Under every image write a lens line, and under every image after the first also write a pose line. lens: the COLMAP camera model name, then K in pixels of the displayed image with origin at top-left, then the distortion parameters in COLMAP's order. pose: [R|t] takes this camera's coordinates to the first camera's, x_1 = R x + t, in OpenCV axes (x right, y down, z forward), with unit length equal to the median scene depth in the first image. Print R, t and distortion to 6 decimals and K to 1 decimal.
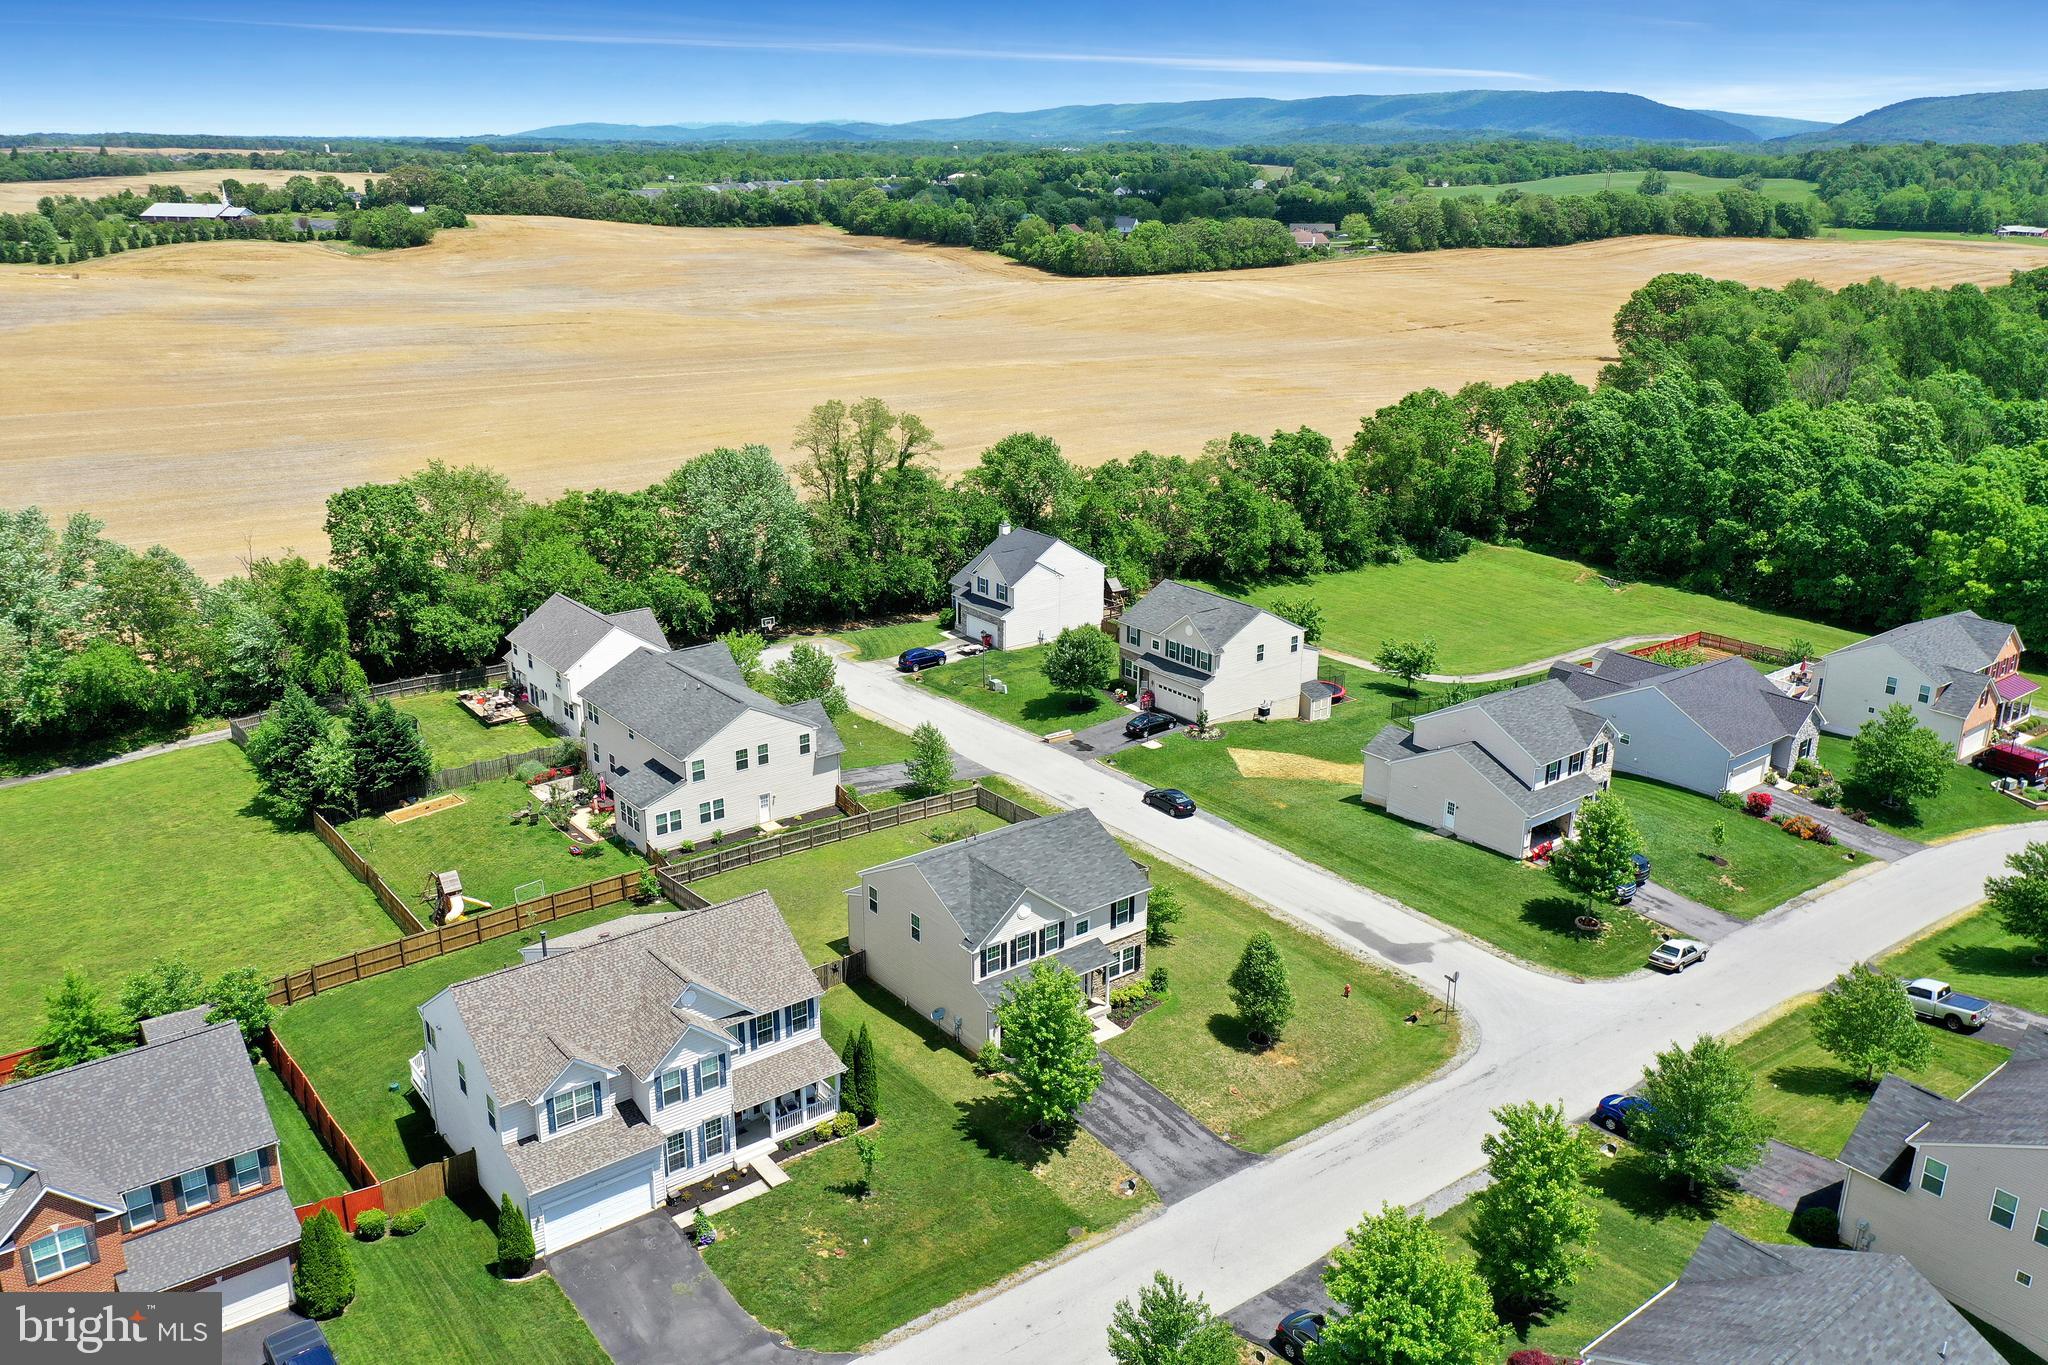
lens RADIAL K [[1601.4, 0, 1016.5], [0, 1601.4, 675.3], [0, 0, 1]] dist [-0.013479, -0.000100]
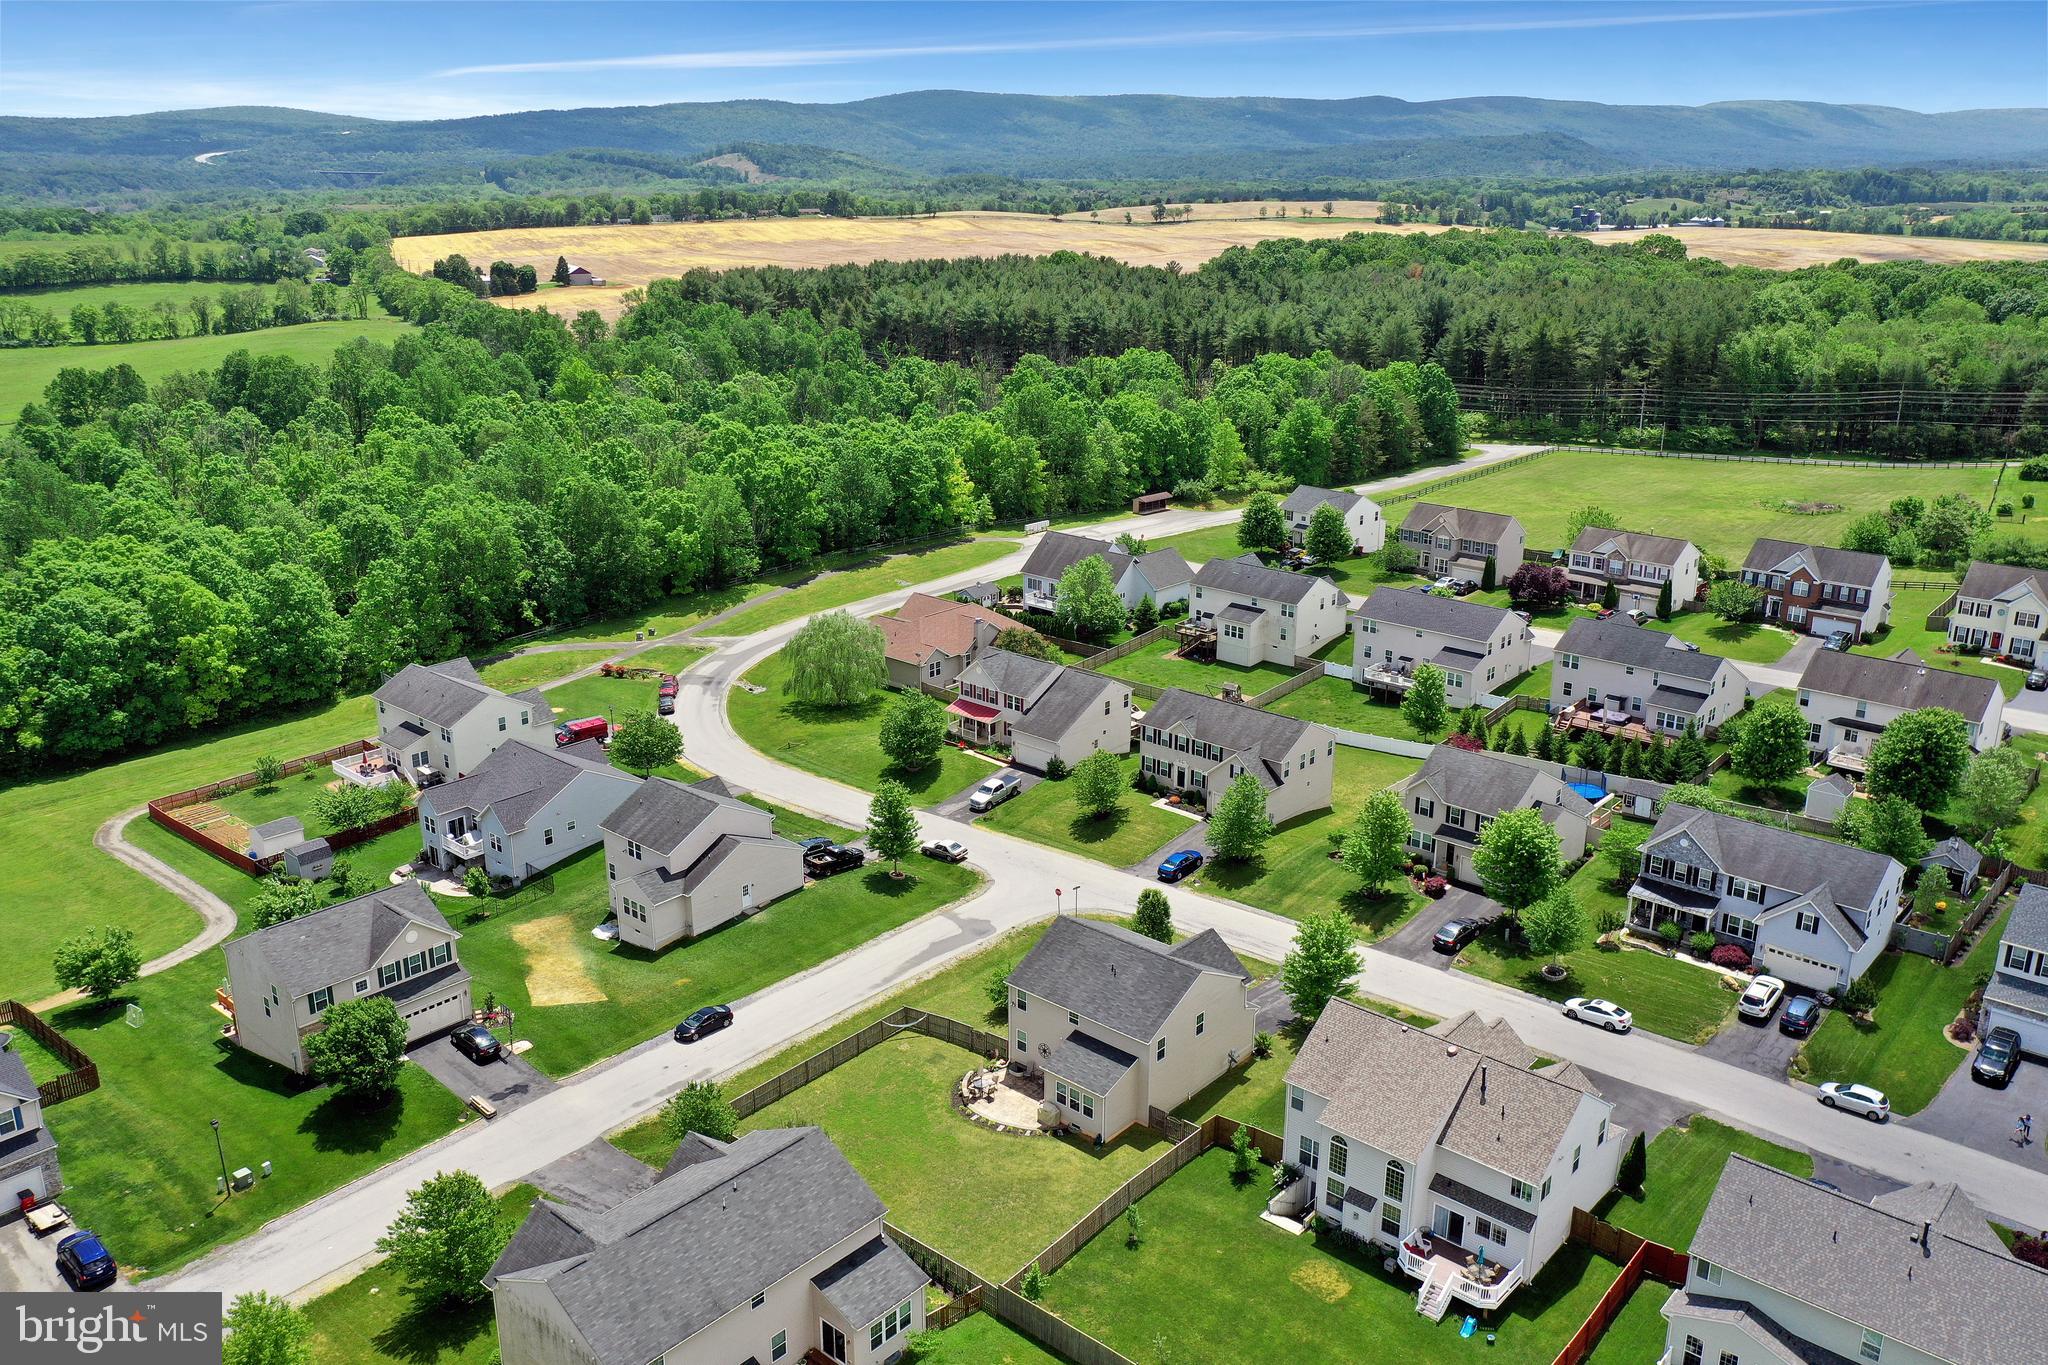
lens RADIAL K [[1616.9, 0, 1014.4], [0, 1616.9, 677.2], [0, 0, 1]] dist [-0.003877, -0.000882]
pose [[-0.183299, -0.299714, 0.936255, -0.809243], [0.305987, 0.887686, 0.344072, -0.395218], [-0.934223, 0.349550, -0.071004, 0.822963]]
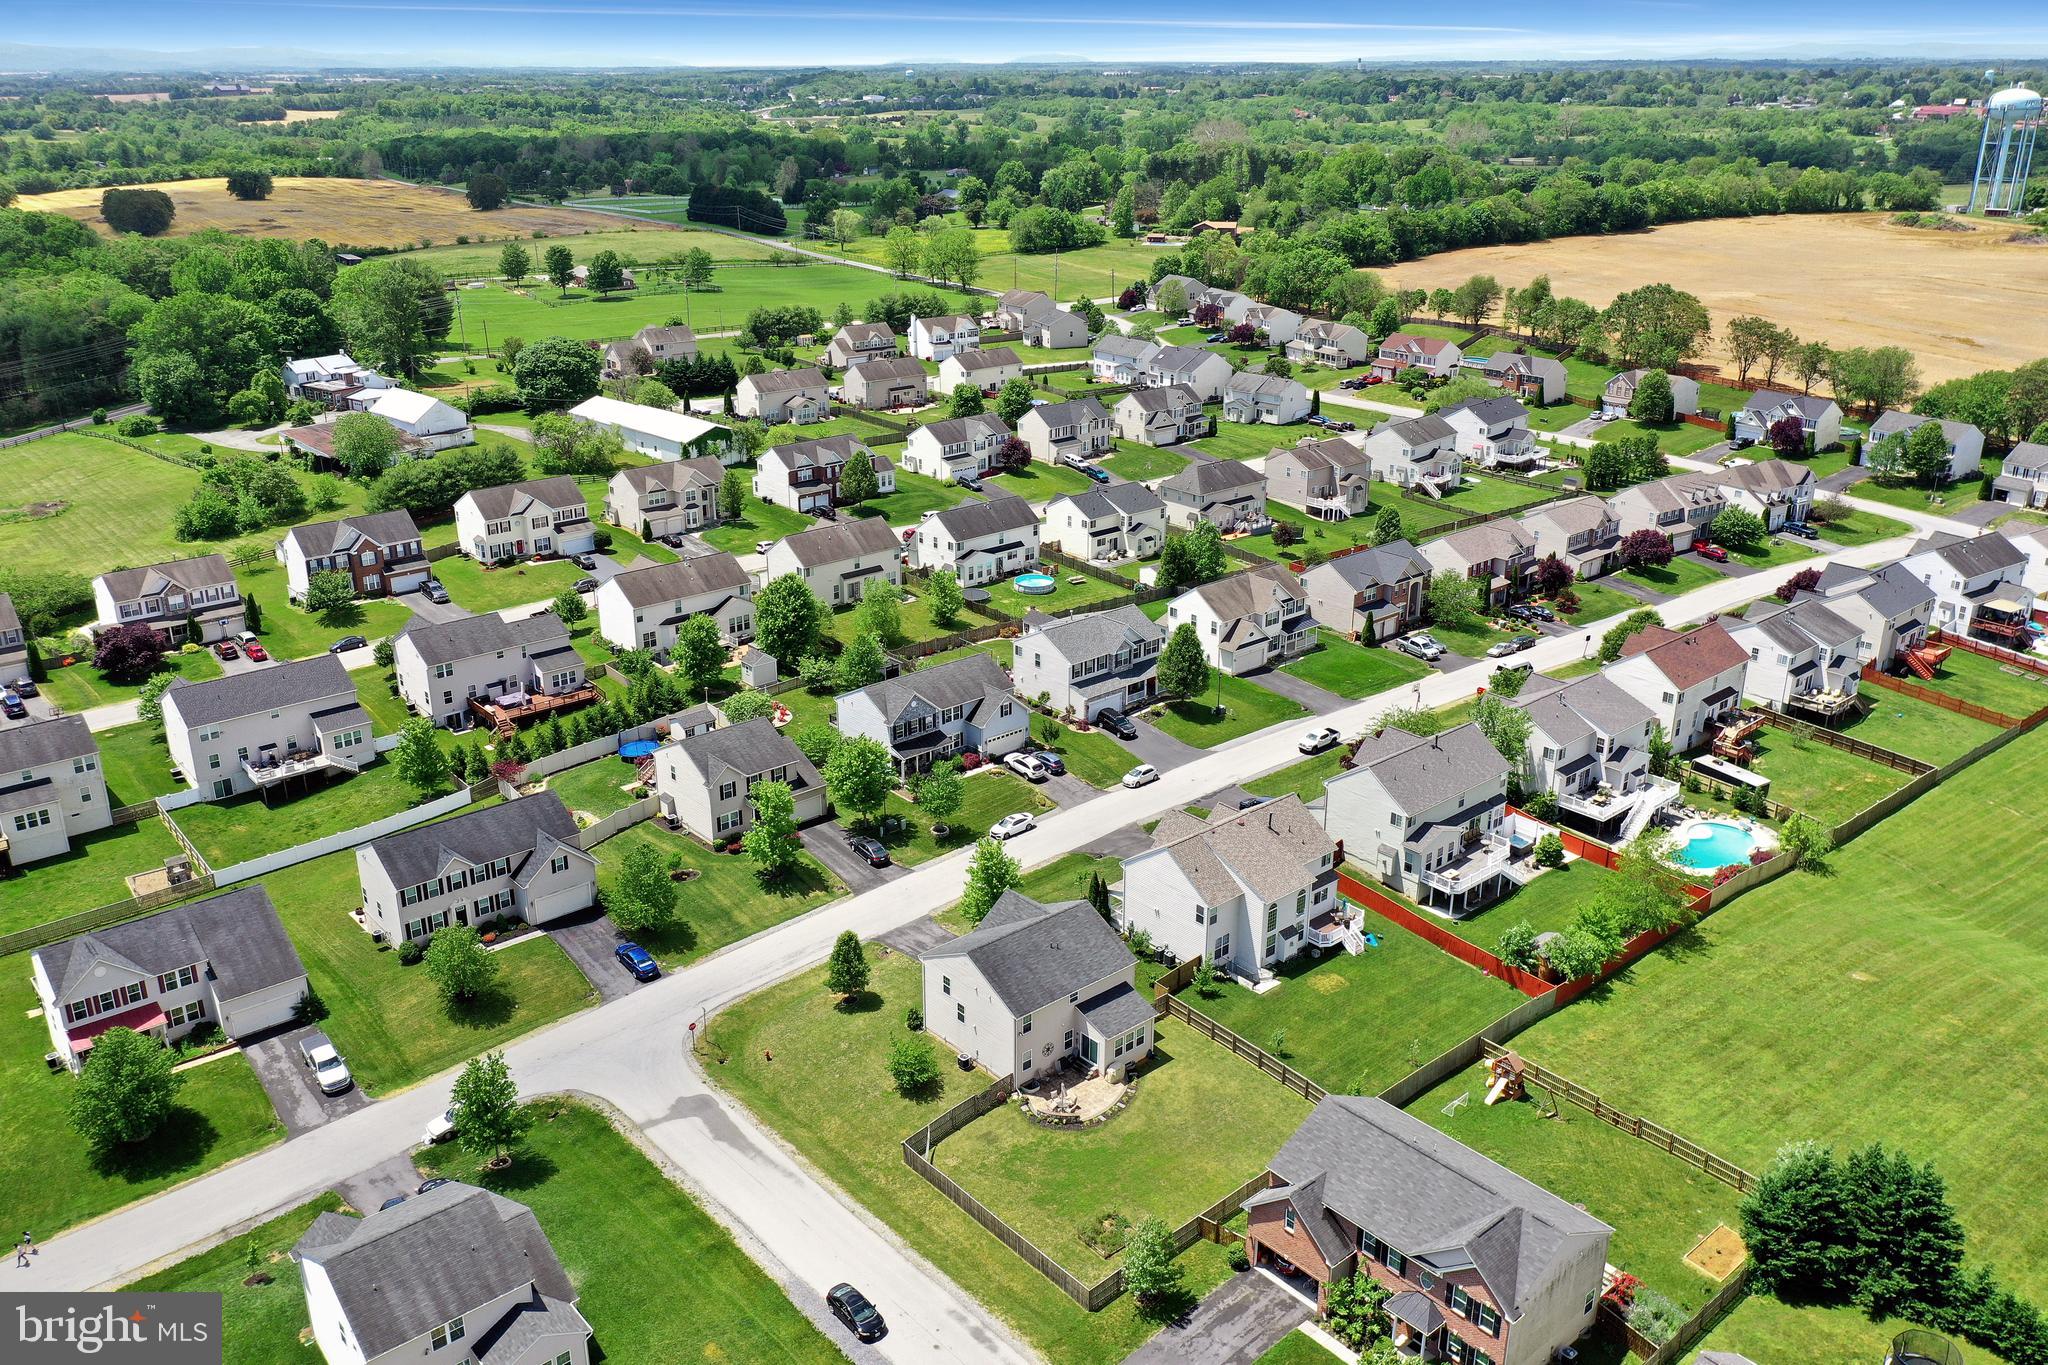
lens RADIAL K [[1616.9, 0, 1014.4], [0, 1616.9, 677.2], [0, 0, 1]] dist [-0.003877, -0.000882]
pose [[-0.998375, 0.020893, -0.053019, 0.052269], [-0.016835, 0.780717, 0.624658, -0.690524], [0.054444, 0.624536, -0.779096, 1.450682]]
